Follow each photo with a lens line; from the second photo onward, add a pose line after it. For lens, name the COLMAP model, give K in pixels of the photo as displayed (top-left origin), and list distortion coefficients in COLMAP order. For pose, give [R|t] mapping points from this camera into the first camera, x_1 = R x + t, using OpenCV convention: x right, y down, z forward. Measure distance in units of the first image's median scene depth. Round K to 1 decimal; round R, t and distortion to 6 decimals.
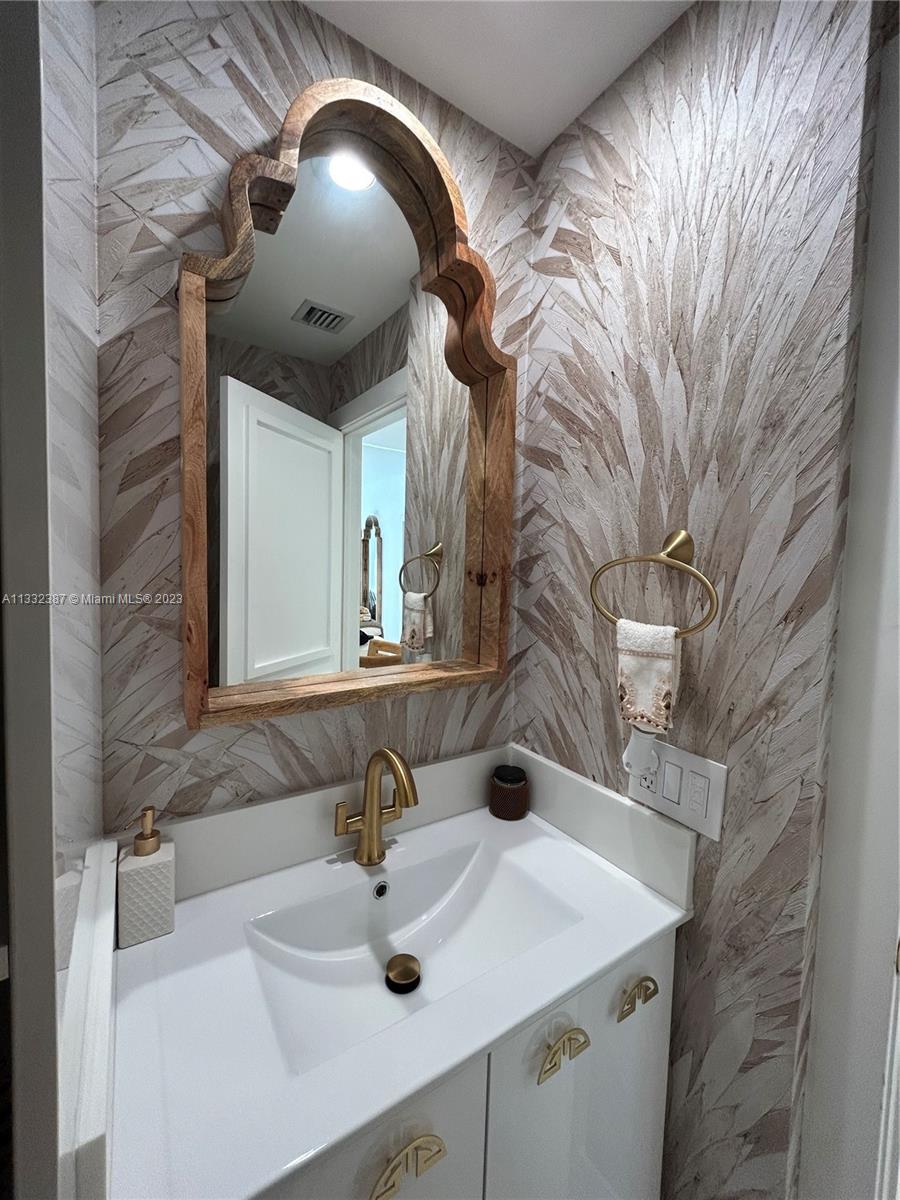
lens RADIAL K [[487.2, 0, 452.4], [0, 487.2, 596.9], [0, 0, 1]] dist [0.002229, 0.000203]
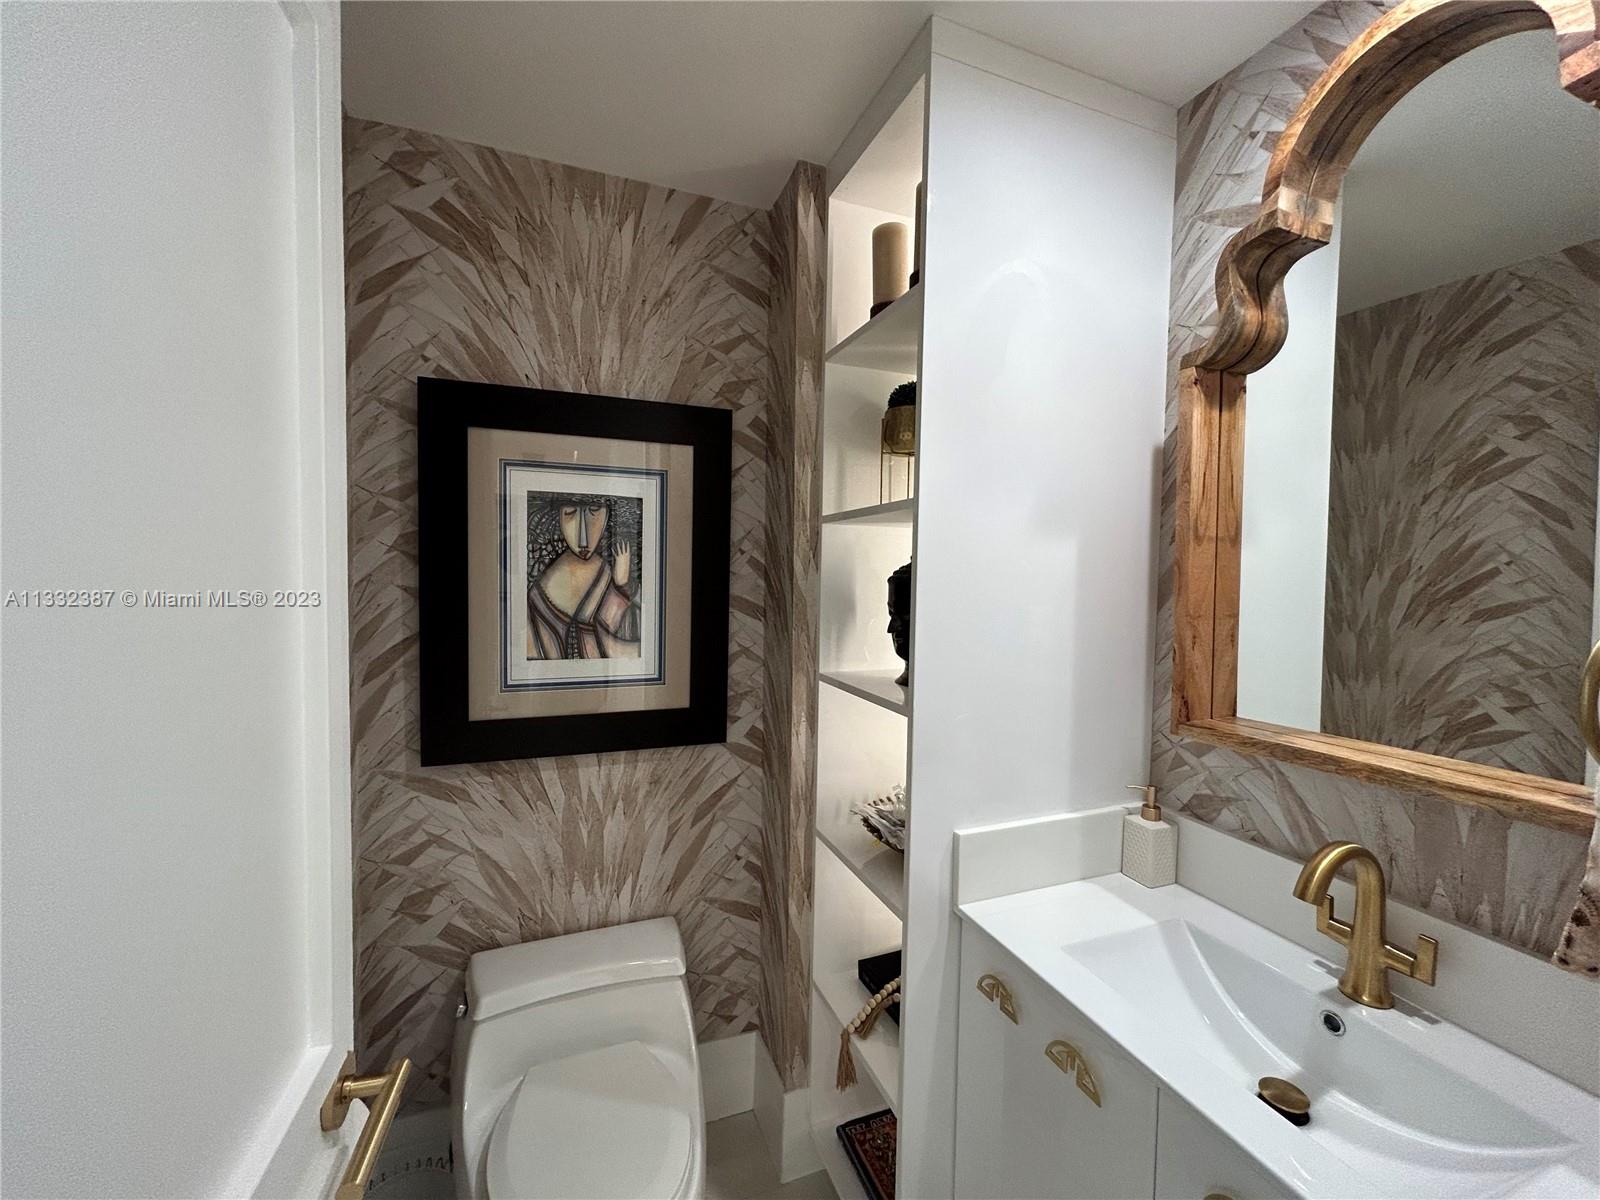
lens RADIAL K [[649.6, 0, 793.8], [0, 649.6, 597.9], [0, 0, 1]] dist [0.002229, 0.000203]
pose [[-0.222715, 0.010448, -0.974828, 1.121016], [-0.079842, 0.996388, 0.028920, -0.033928], [0.971609, 0.084273, -0.221077, 0.366424]]
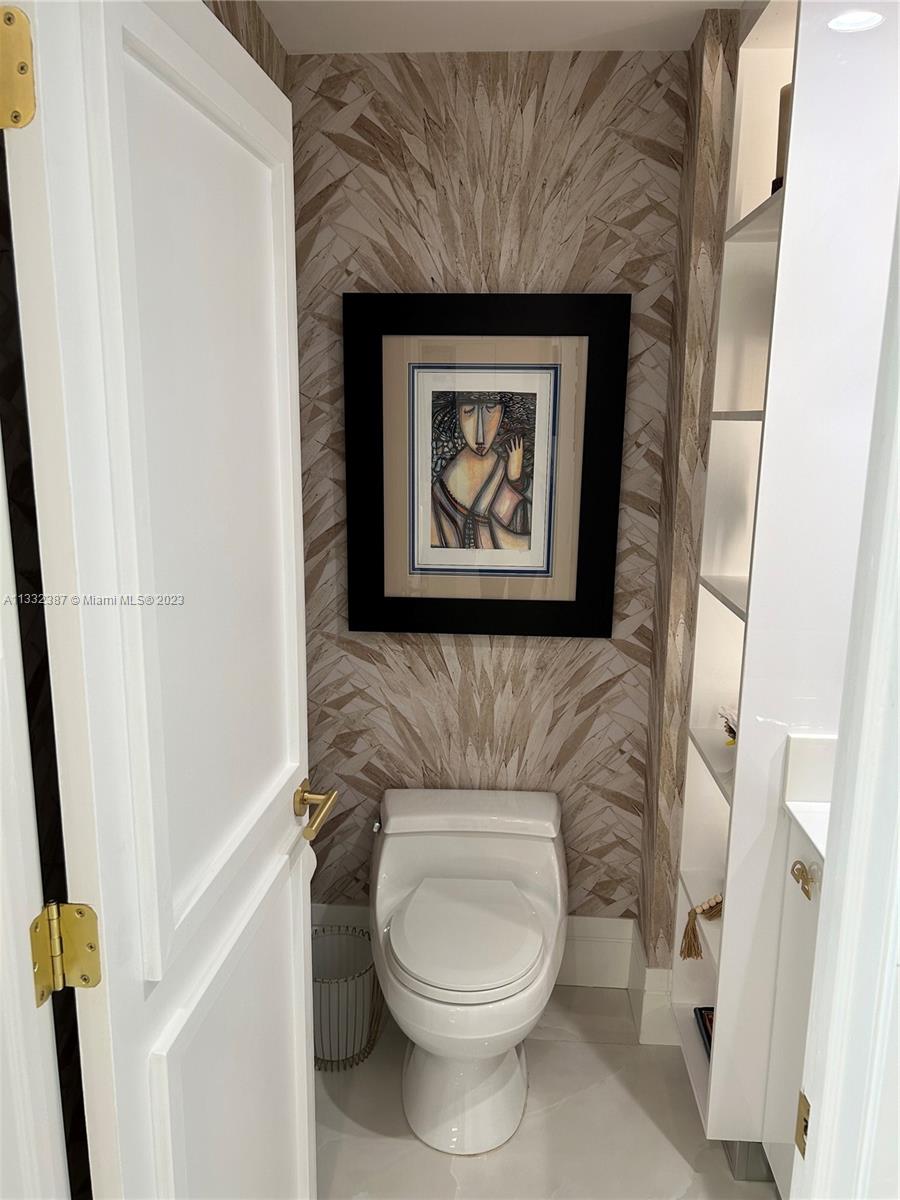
lens RADIAL K [[907.7, 0, 450.0], [0, 907.7, 600.0], [0, 0, 1]] dist [0.123166, -0.158144]
pose [[-0.601550, 0.130751, -0.788062, 1.750572], [-0.074623, 0.973003, 0.218397, -0.214935], [0.795342, 0.190184, -0.575552, 0.978897]]
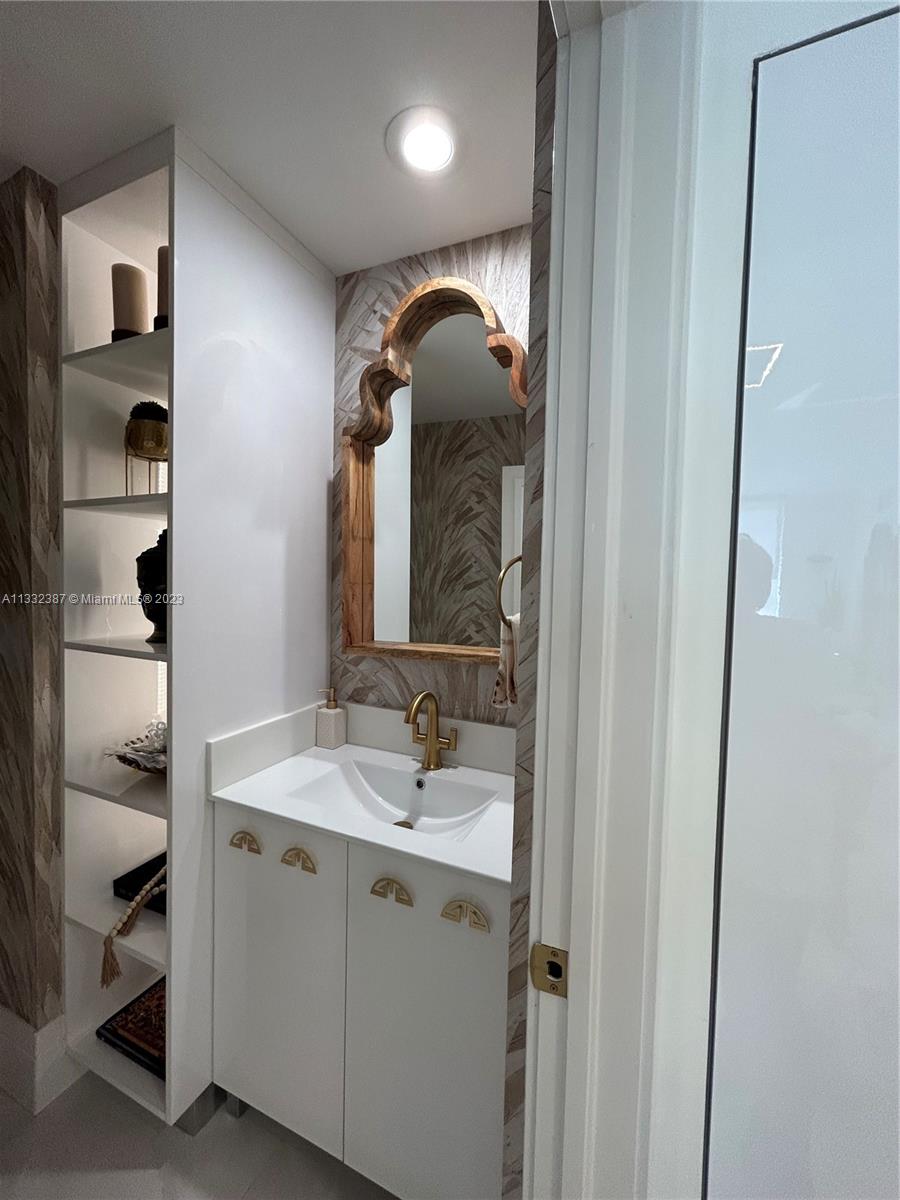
lens RADIAL K [[487.2, 0, 452.4], [0, 487.2, 596.9], [0, 0, 1]] dist [0.002229, 0.000203]
pose [[0.531939, 0.016661, -0.846619, 1.279106], [-0.057929, 0.998180, -0.016754, 0.038530], [0.844799, 0.057956, 0.531936, 0.255601]]
